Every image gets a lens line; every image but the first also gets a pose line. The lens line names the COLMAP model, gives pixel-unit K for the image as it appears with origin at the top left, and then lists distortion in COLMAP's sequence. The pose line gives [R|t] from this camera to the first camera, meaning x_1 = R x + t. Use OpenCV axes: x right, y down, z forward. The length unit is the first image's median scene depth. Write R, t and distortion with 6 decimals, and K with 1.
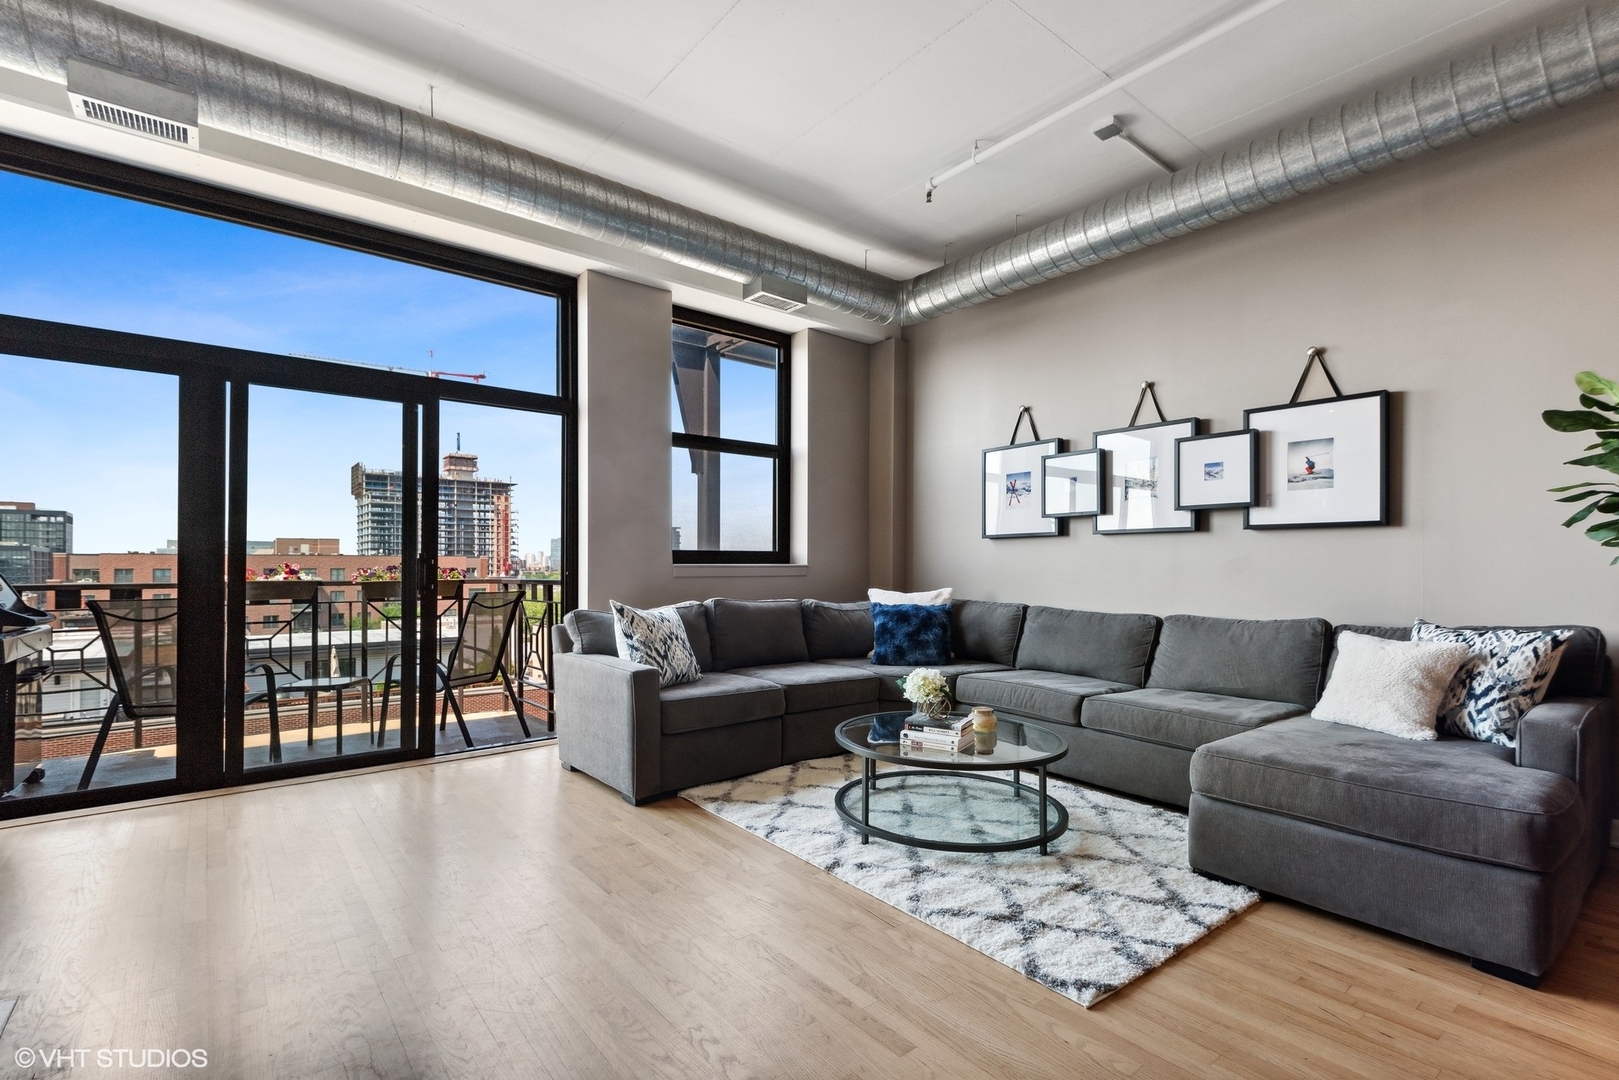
lens RADIAL K [[751.4, 0, 812.0], [0, 751.4, 561.5], [0, 0, 1]] dist [0.030124, -0.012701]
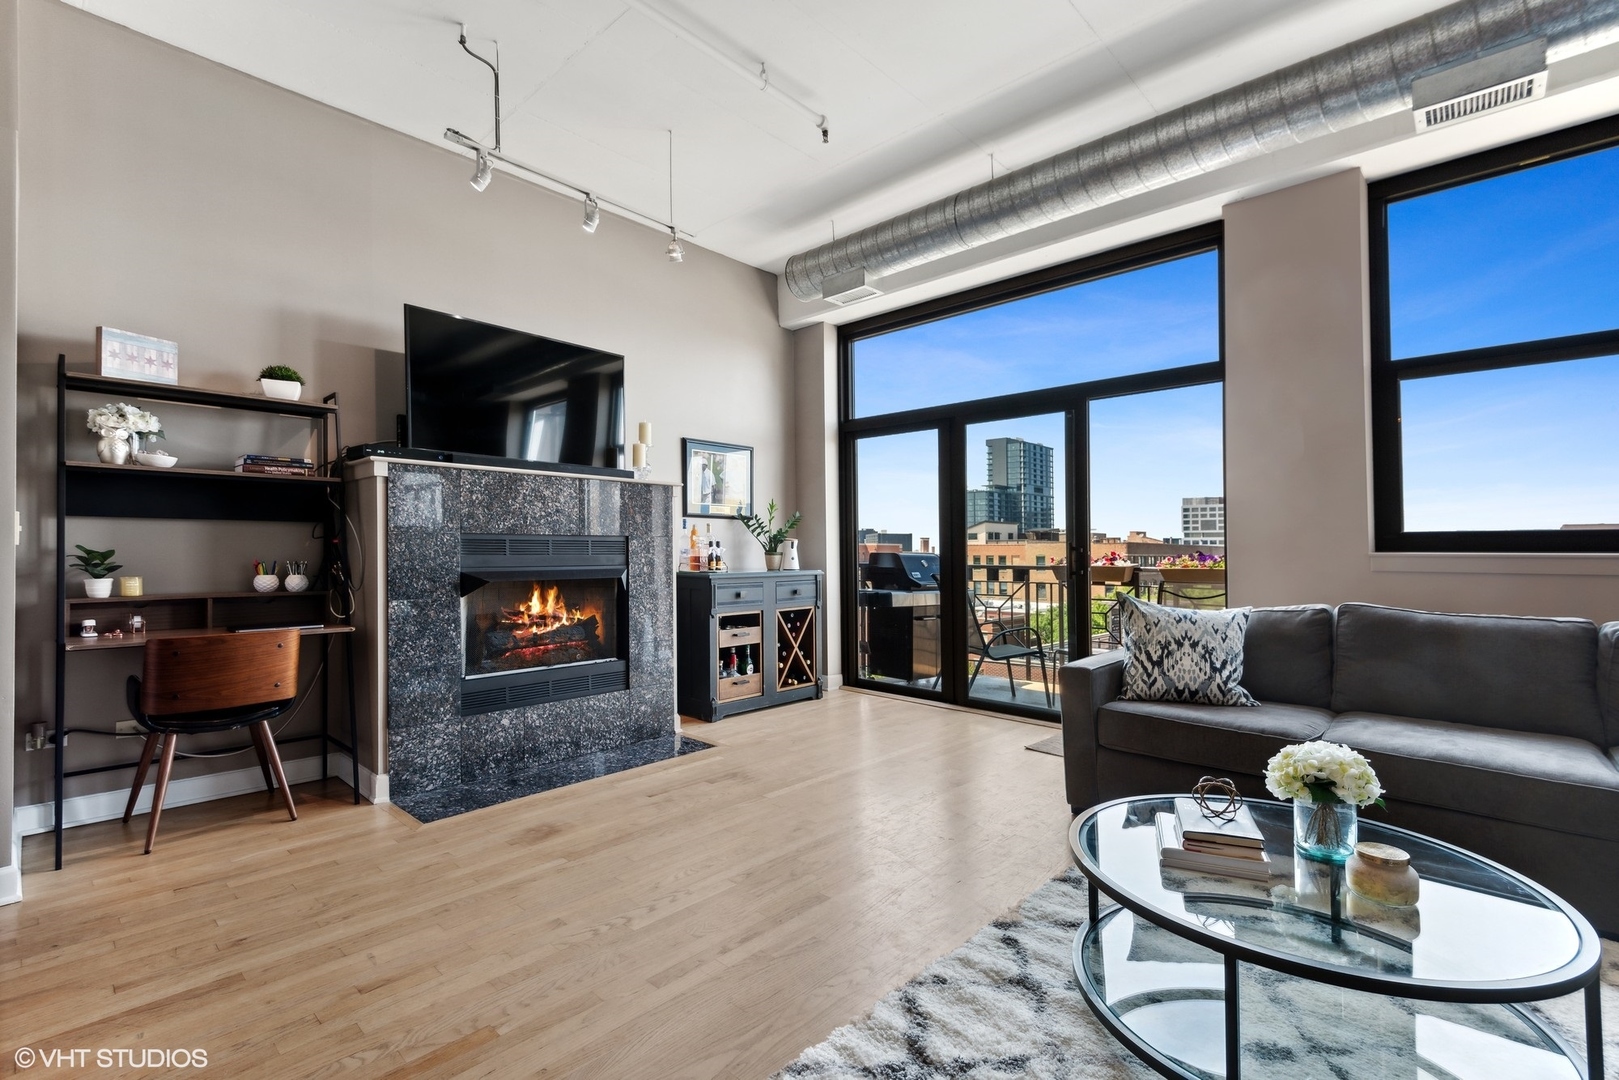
lens RADIAL K [[751.4, 0, 791.4], [0, 751.4, 545.0], [0, 0, 1]] dist [0.030124, -0.012701]
pose [[0.119476, -0.006716, -0.992814, 0.596920], [-0.000714, 0.999976, -0.006850, 0.001518], [0.992837, 0.001528, 0.119468, 0.502173]]
